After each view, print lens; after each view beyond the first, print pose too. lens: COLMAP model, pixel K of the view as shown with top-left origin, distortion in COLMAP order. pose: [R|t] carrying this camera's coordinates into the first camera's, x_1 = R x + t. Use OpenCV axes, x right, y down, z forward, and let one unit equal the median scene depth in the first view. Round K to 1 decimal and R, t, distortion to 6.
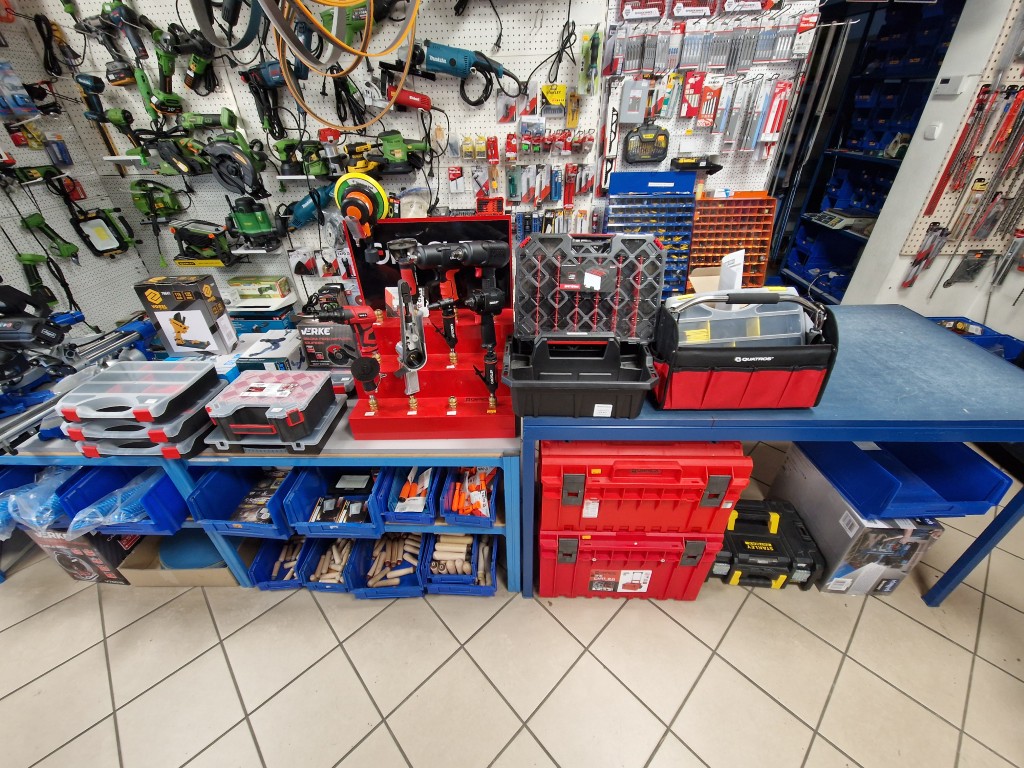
lens RADIAL K [[412.2, 0, 508.7], [0, 412.2, 385.3], [0, 0, 1]] dist [0.023697, -0.013810]
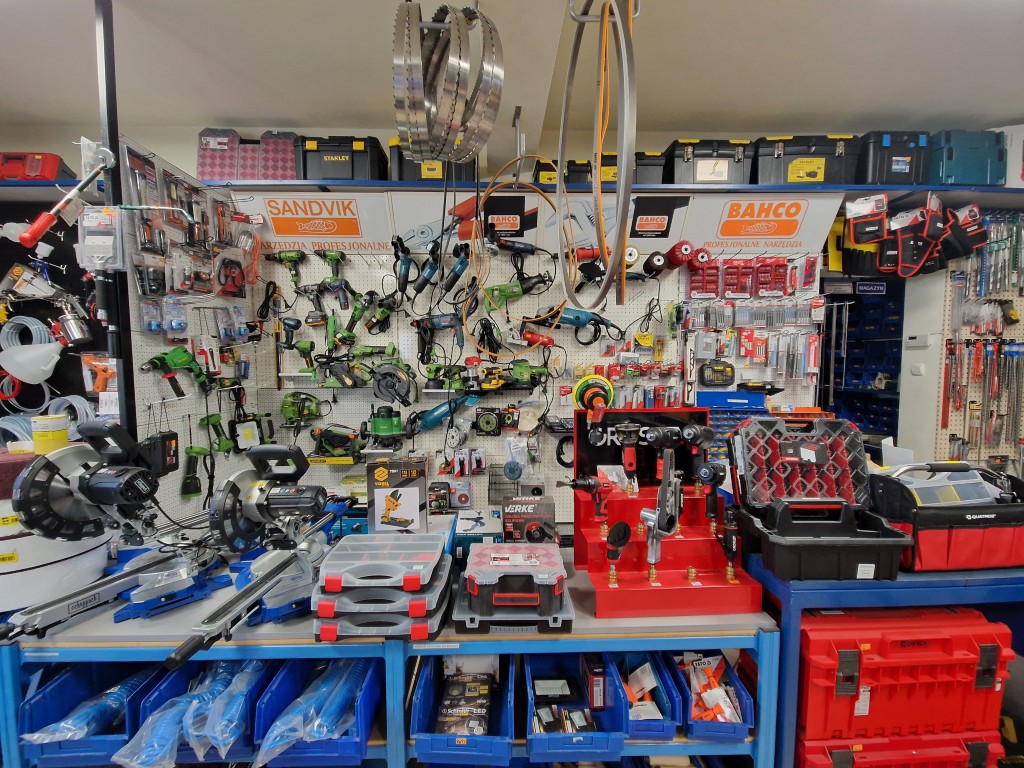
lens RADIAL K [[412.2, 0, 508.7], [0, 412.2, 385.3], [0, 0, 1]] dist [0.023697, -0.013810]
pose [[0.998194, 0.018479, 0.057164, -0.397019], [0.012753, 0.864657, -0.502202, 0.091472], [-0.058707, 0.502023, 0.862859, -0.051843]]
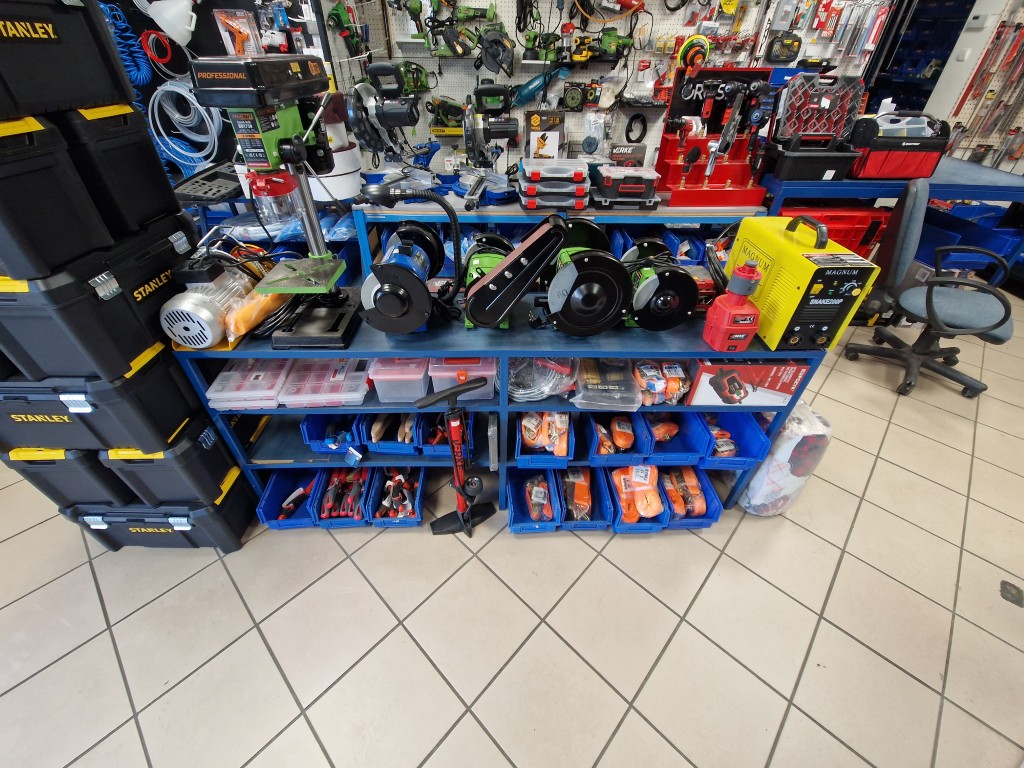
lens RADIAL K [[412.2, 0, 508.7], [0, 412.2, 385.3], [0, 0, 1]] dist [0.023697, -0.013810]
pose [[0.998146, -0.001056, 0.060852, -0.718854], [-0.004644, 0.995613, 0.093448, 0.453307], [-0.060684, -0.093557, 0.993763, -0.479131]]
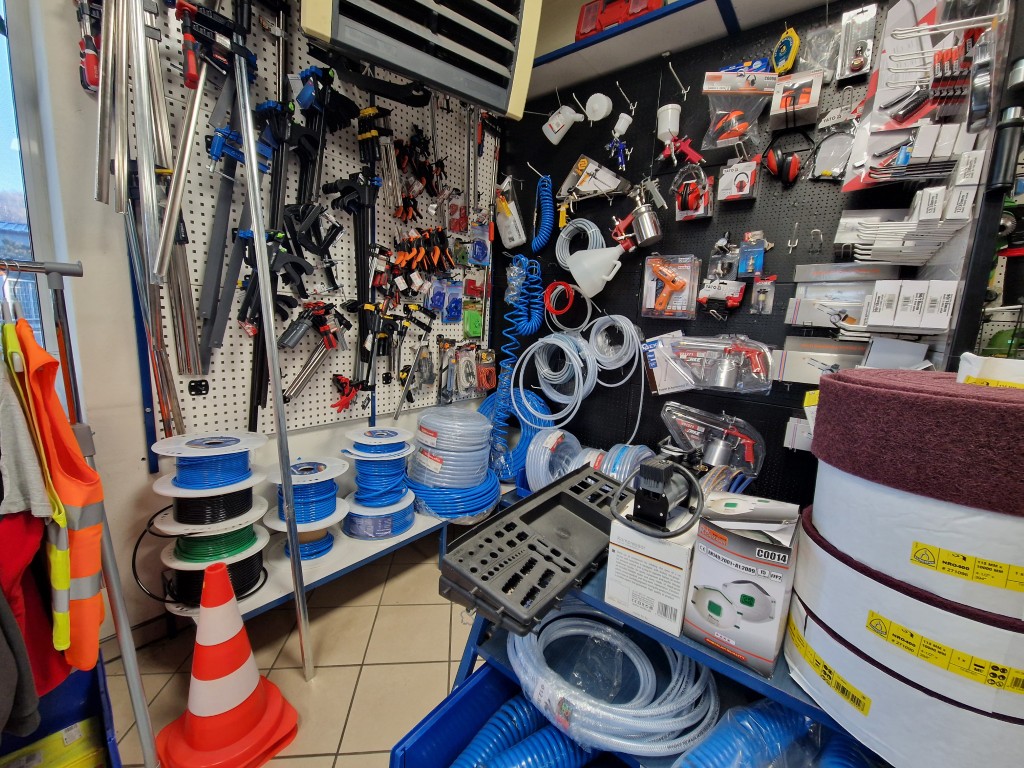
lens RADIAL K [[412.2, 0, 508.7], [0, 412.2, 385.3], [0, 0, 1]] dist [0.023697, -0.013810]
pose [[0.798135, 0.163578, -0.579847, -1.254009], [-0.395442, 0.868343, -0.299344, 0.035357], [0.454540, 0.468213, 0.757741, 0.314048]]
